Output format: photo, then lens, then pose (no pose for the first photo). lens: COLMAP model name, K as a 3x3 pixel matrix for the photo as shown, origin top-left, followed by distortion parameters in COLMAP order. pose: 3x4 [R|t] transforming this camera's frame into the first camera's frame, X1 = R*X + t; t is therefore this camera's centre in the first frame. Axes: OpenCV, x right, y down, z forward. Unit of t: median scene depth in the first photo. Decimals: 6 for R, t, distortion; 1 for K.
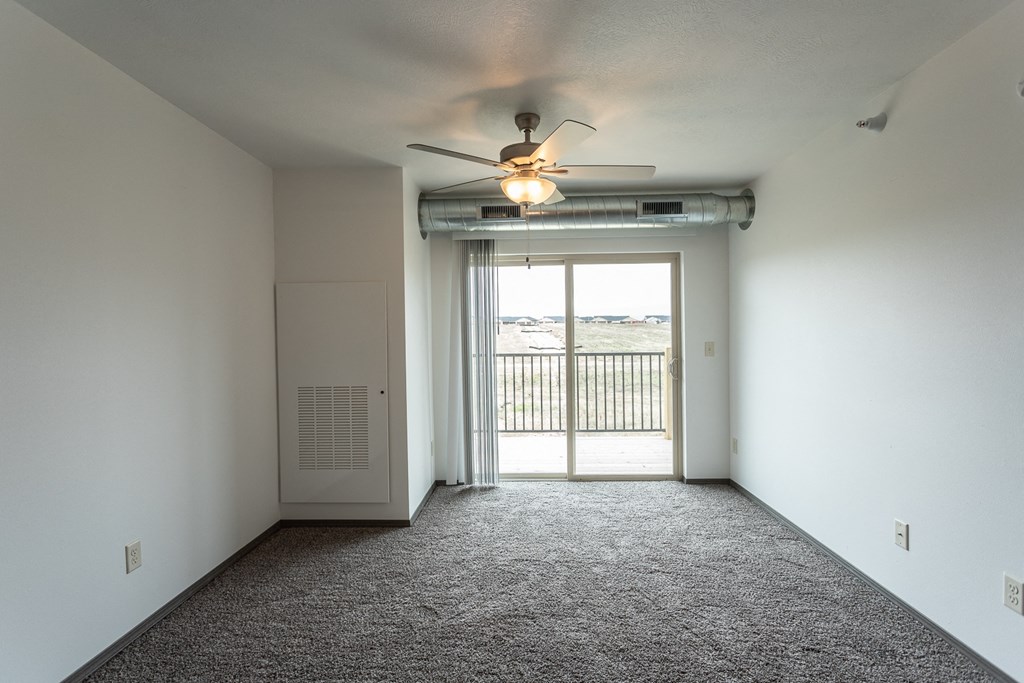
lens RADIAL K [[496.8, 0, 511.3], [0, 496.8, 343.0], [0, 0, 1]] dist [-0.003660, 0.004949]
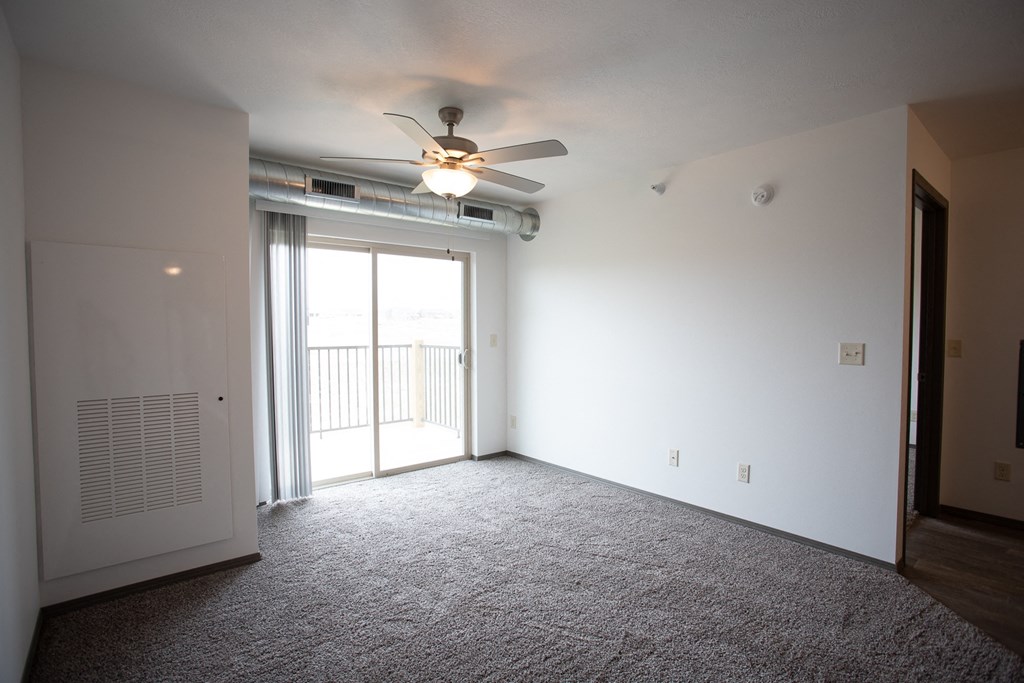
lens RADIAL K [[520.9, 0, 512.2], [0, 520.9, 341.5], [0, 0, 1]] dist [-0.040985, 0.007245]
pose [[0.732530, -0.006994, 0.680699, -0.418750], [0.000545, 0.999953, 0.009687, 0.003288], [-0.680735, -0.006725, 0.732499, 0.096169]]
